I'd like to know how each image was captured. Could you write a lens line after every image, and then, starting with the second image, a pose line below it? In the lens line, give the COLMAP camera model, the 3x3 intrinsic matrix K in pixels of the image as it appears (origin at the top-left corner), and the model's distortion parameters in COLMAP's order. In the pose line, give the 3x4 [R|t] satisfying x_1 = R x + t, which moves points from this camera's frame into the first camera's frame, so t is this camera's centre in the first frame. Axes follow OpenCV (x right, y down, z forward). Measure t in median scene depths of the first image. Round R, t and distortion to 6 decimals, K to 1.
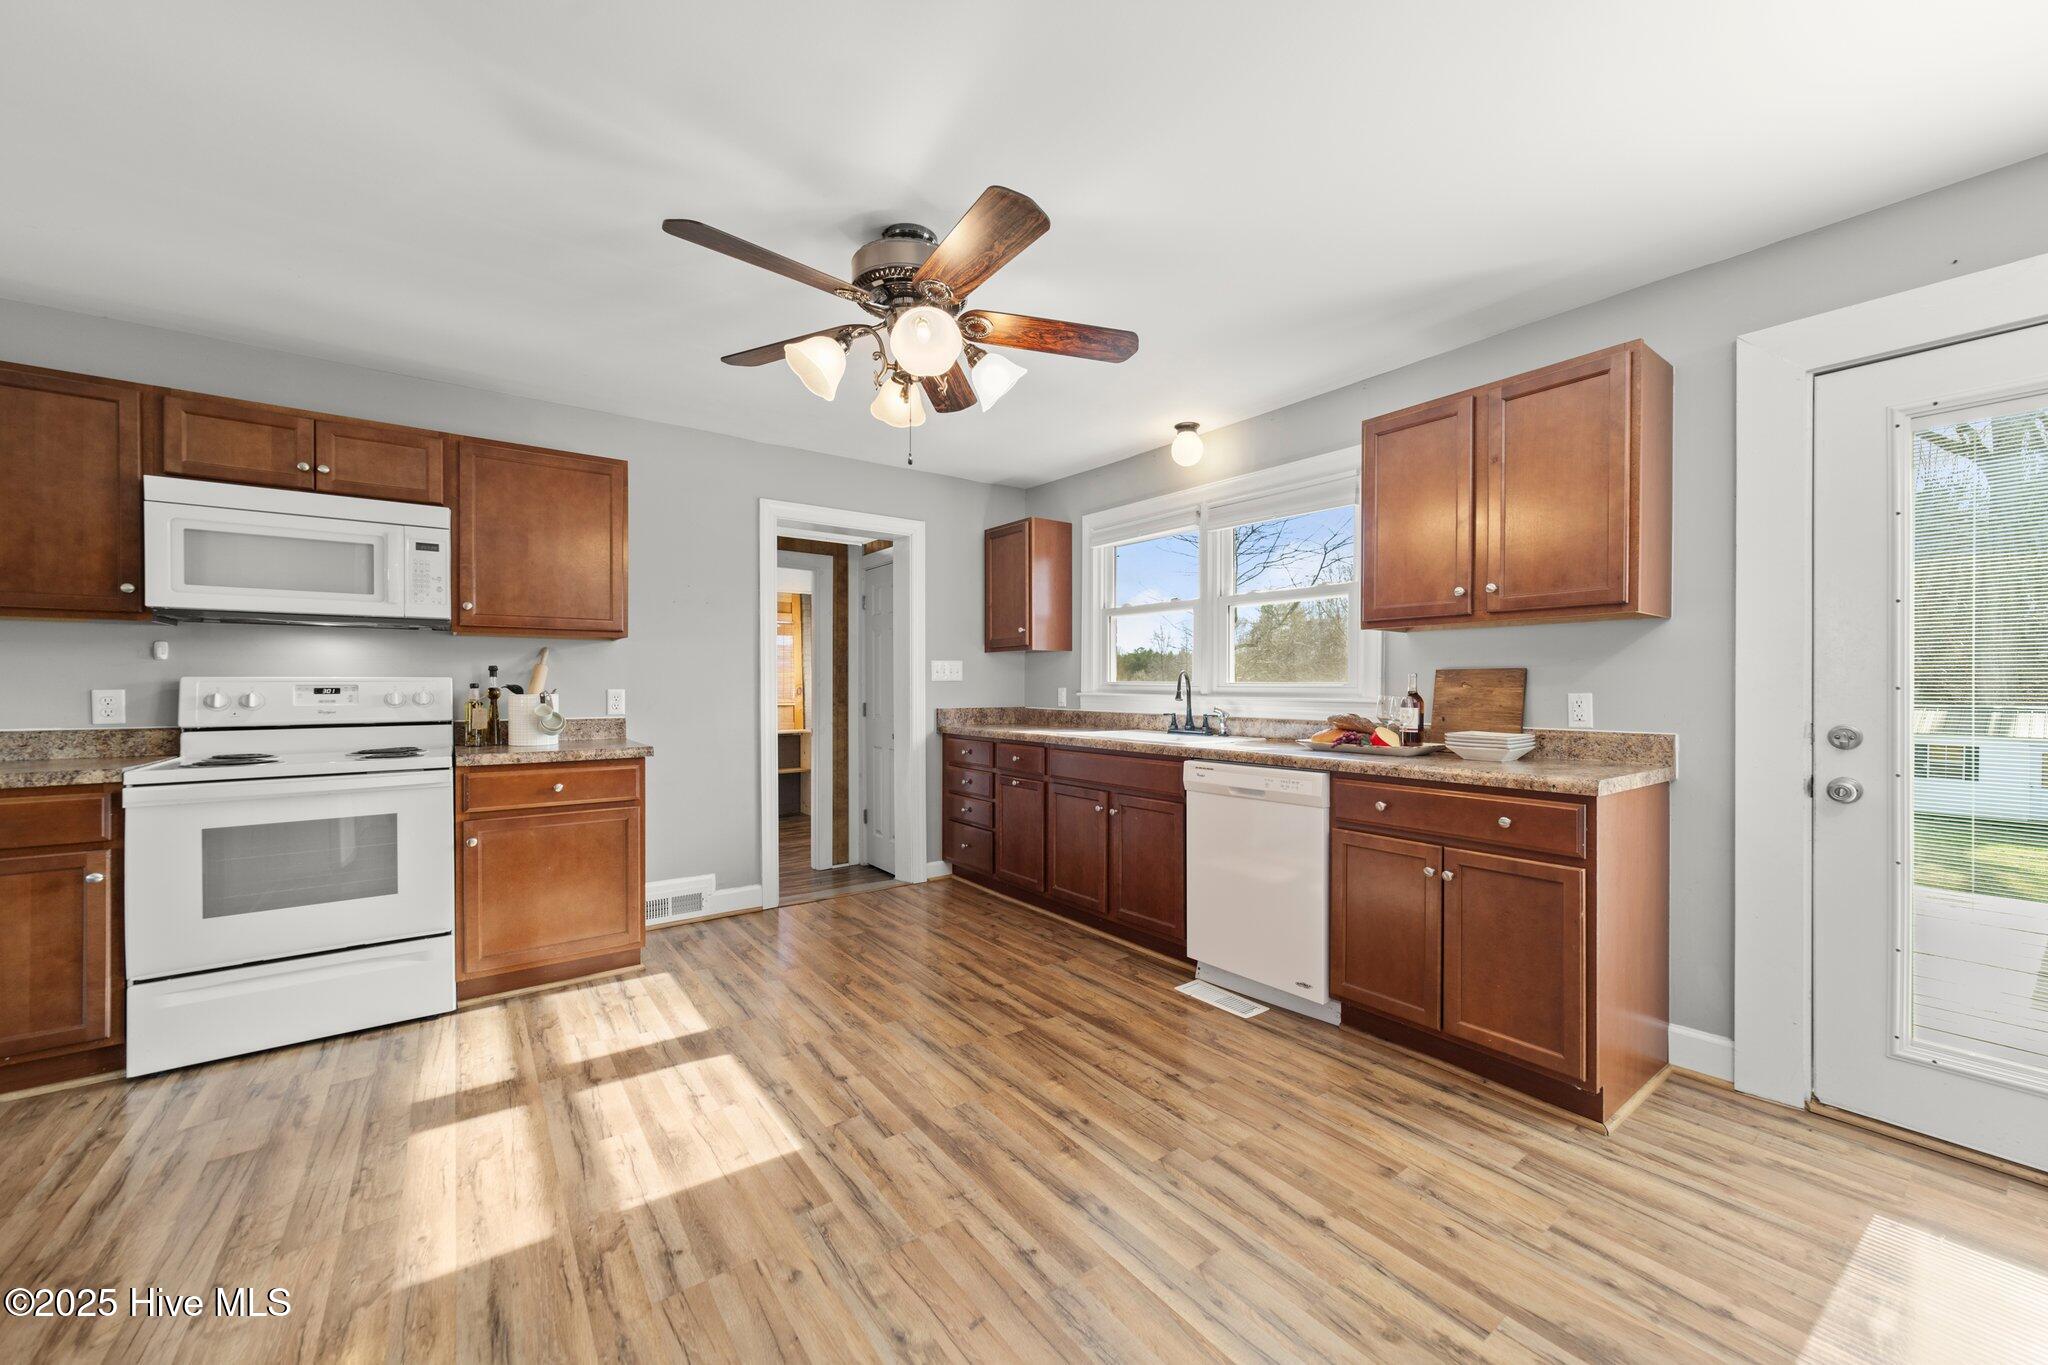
lens RADIAL K [[775.0, 0, 1040.5], [0, 775.0, 688.8], [0, 0, 1]] dist [-0.000714, 0.000075]
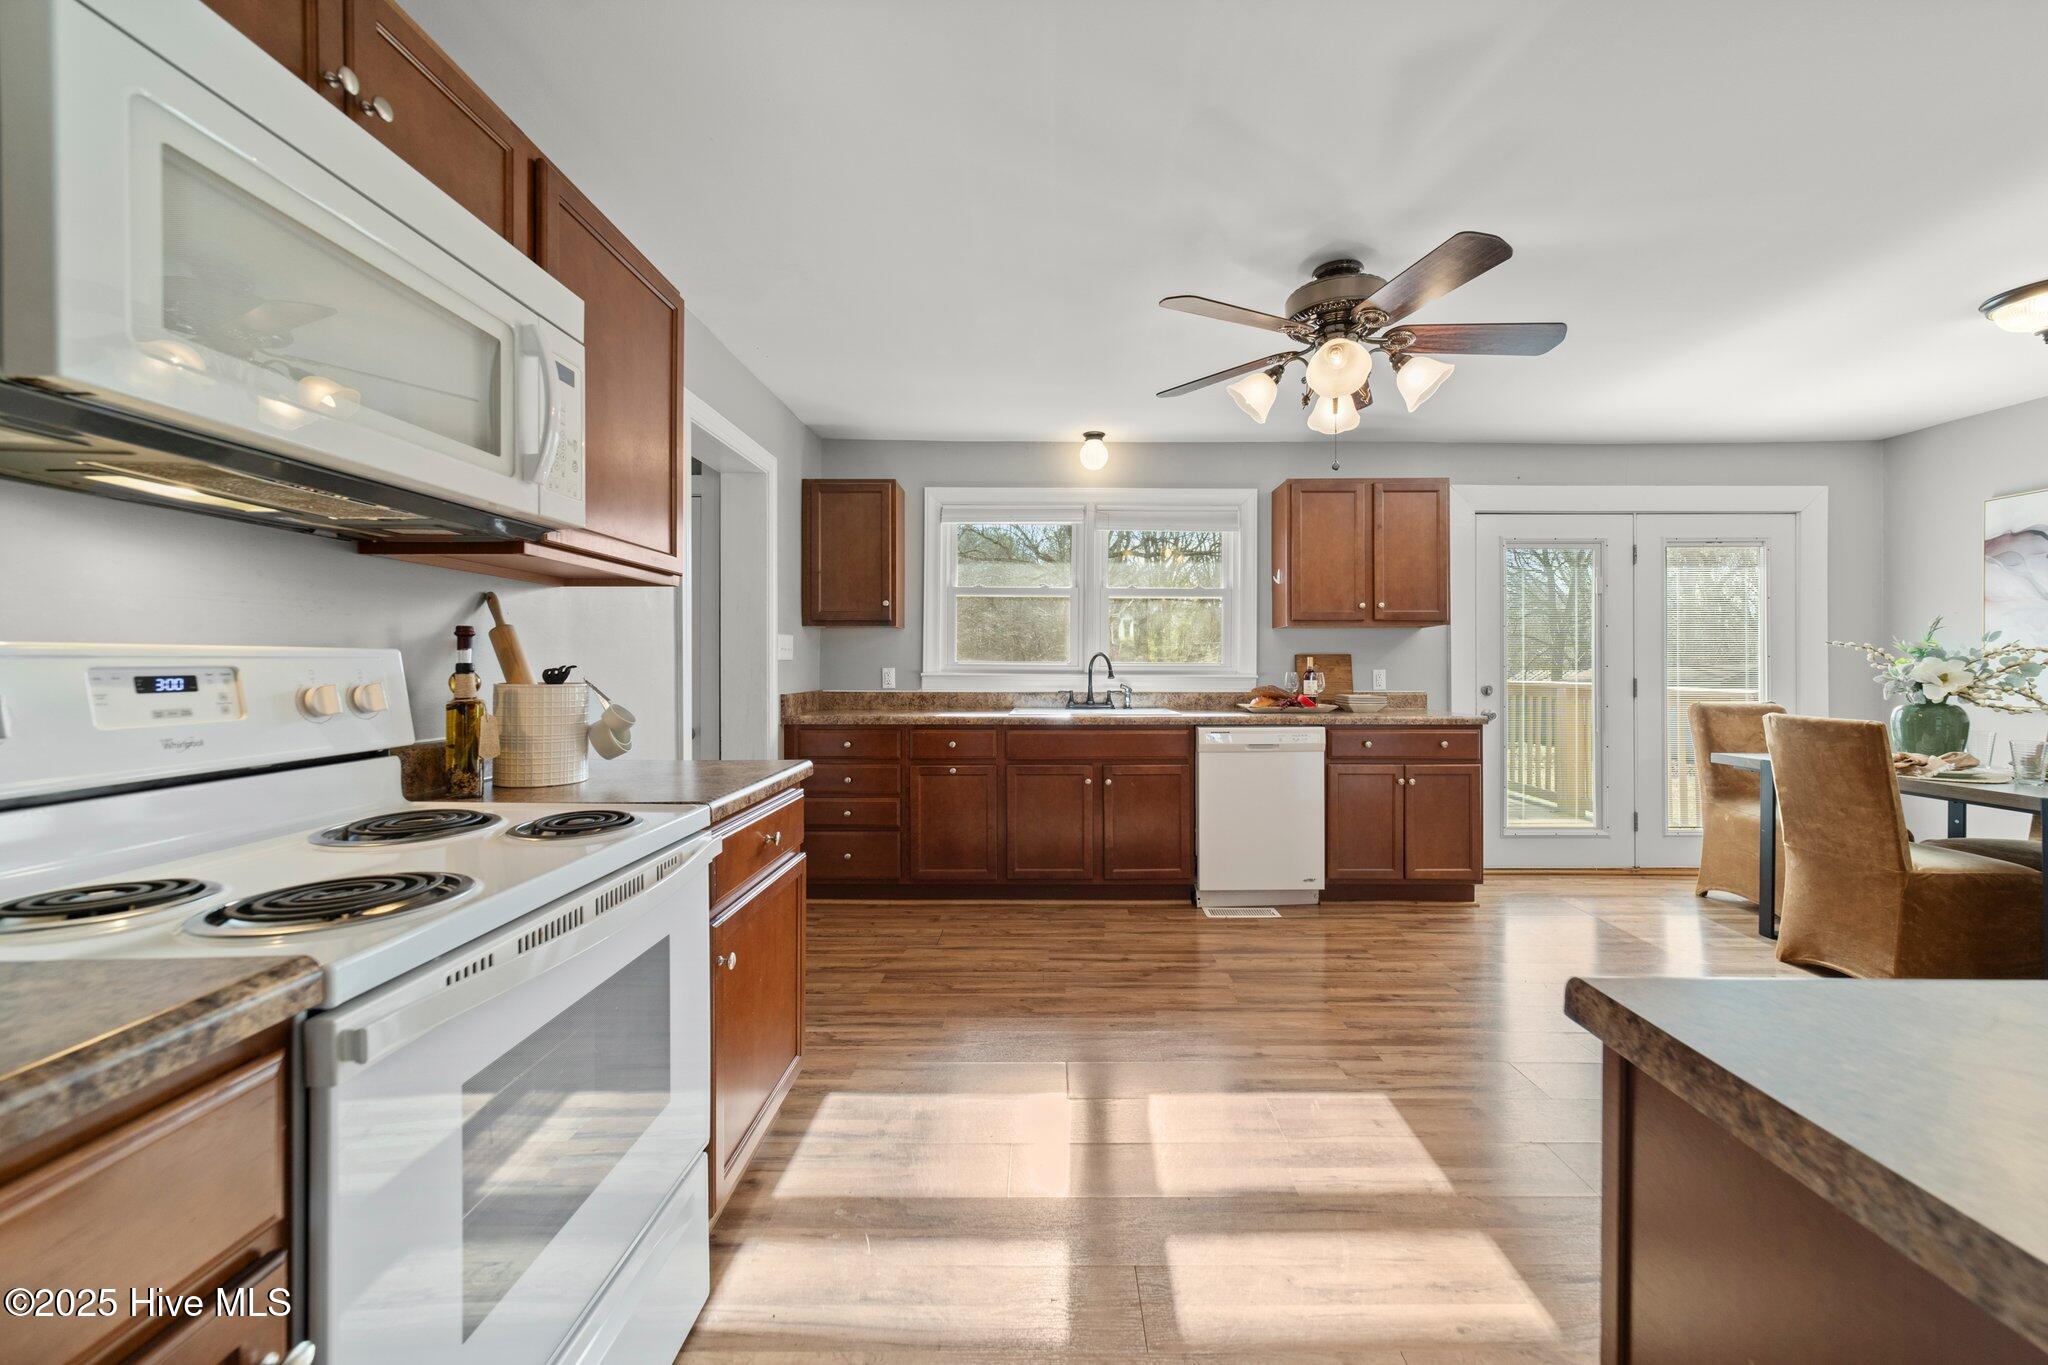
lens RADIAL K [[785.3, 0, 1046.8], [0, 785.3, 661.6], [0, 0, 1]] dist [0.001066, 0.000147]
pose [[0.605280, 0.002784, 0.796008, -1.032321], [0.003003, 0.999979, -0.005781, -0.004444], [-0.796007, 0.005890, 0.605259, 0.496953]]
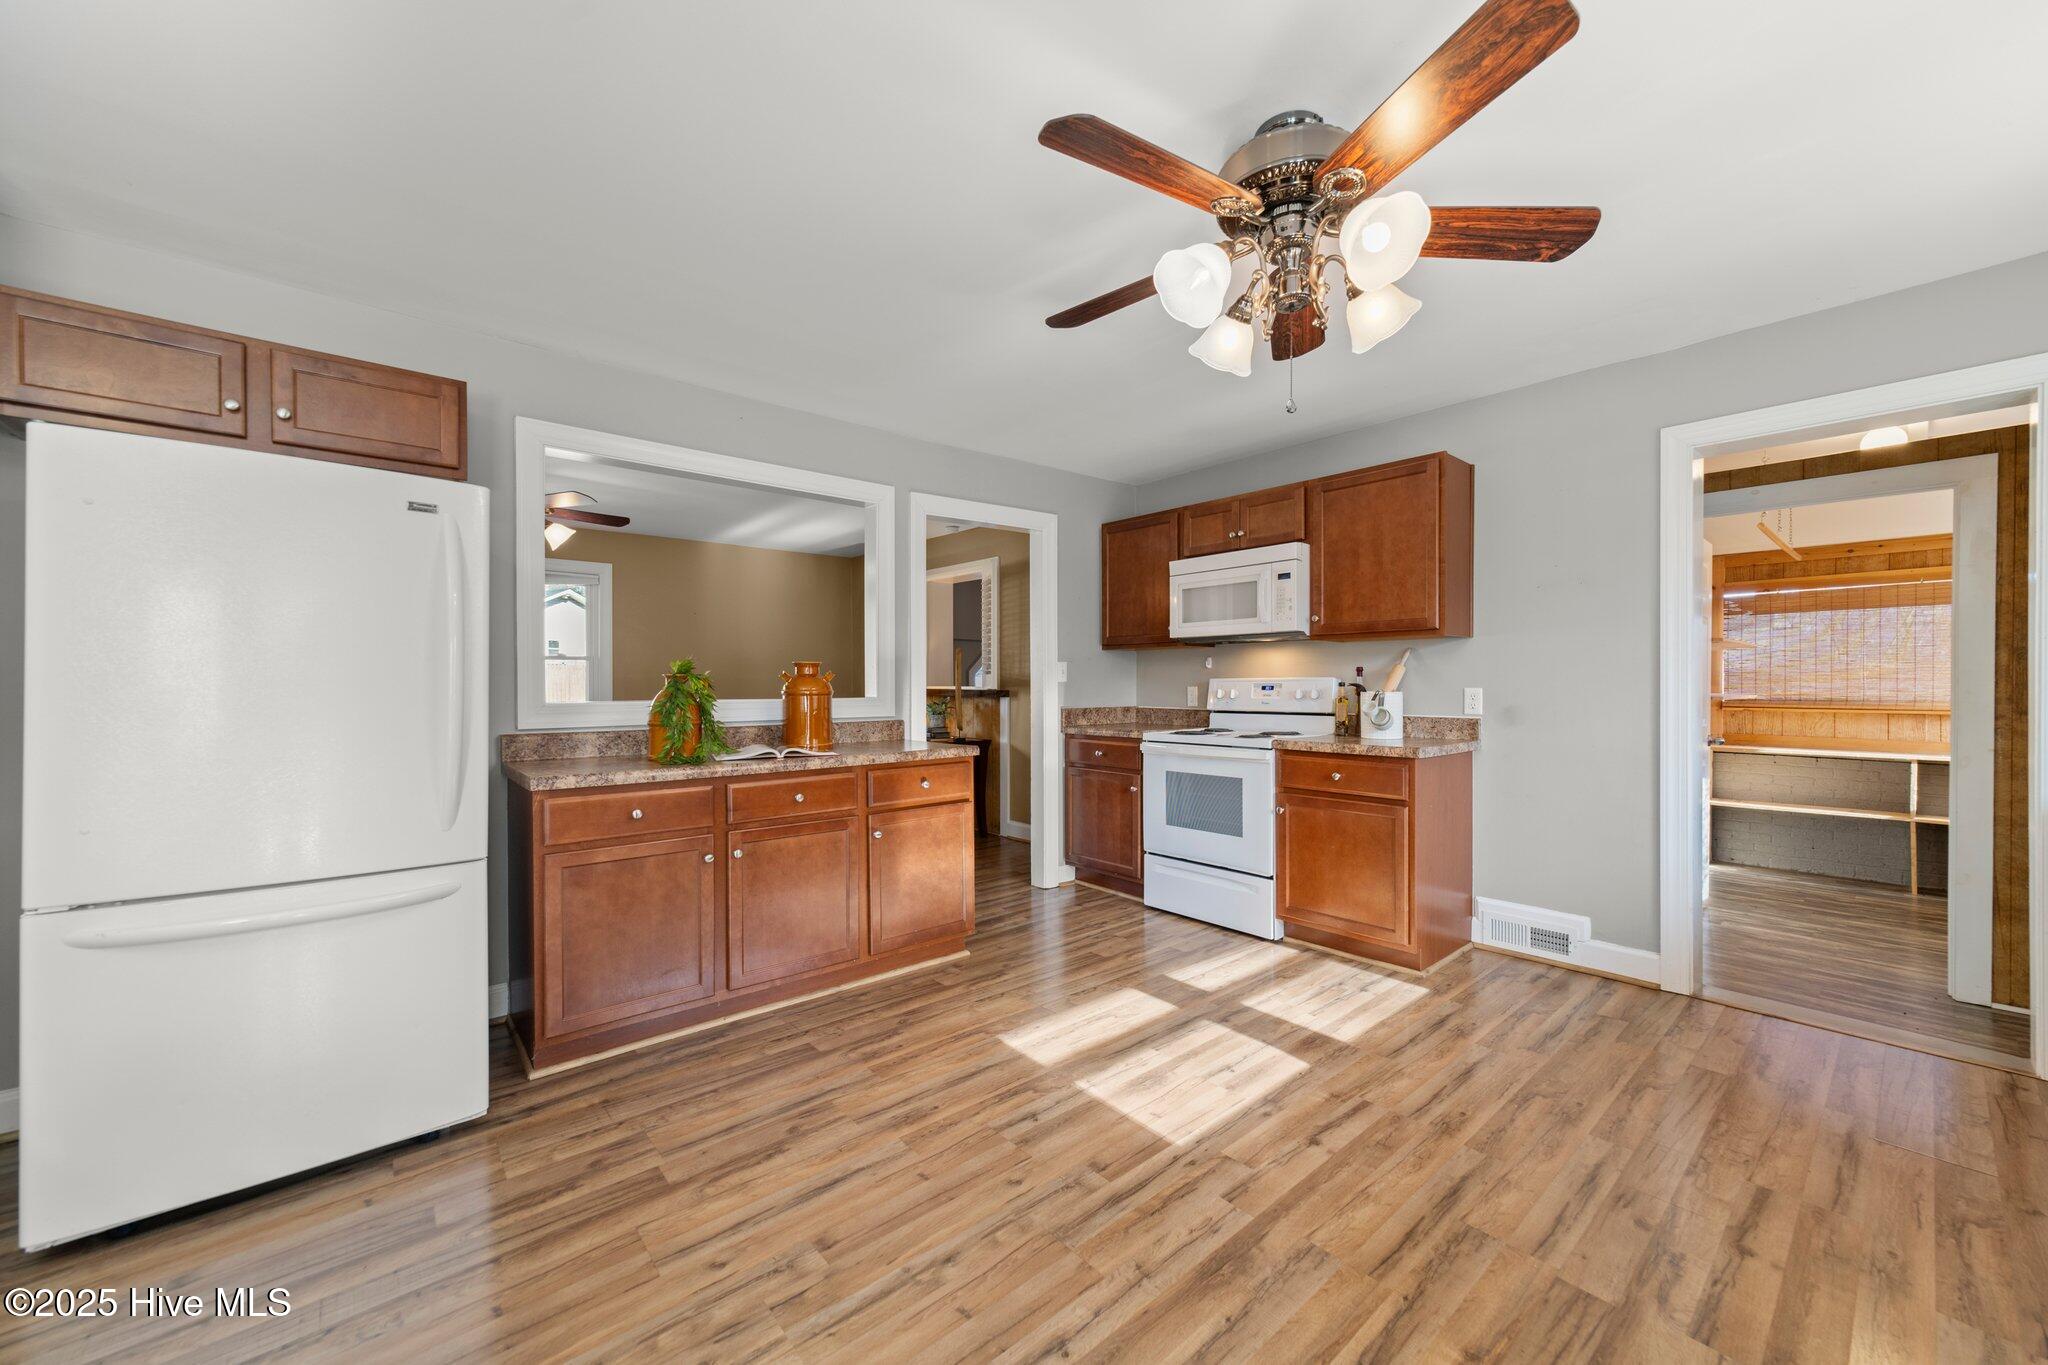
lens RADIAL K [[775.0, 0, 1040.5], [0, 775.0, 688.8], [0, 0, 1]] dist [-0.000714, 0.000075]
pose [[0.069309, 0.008368, -0.997560, 0.481169], [-0.001399, 0.999965, 0.008291, -0.007241], [0.997594, 0.000821, 0.069319, 0.527648]]
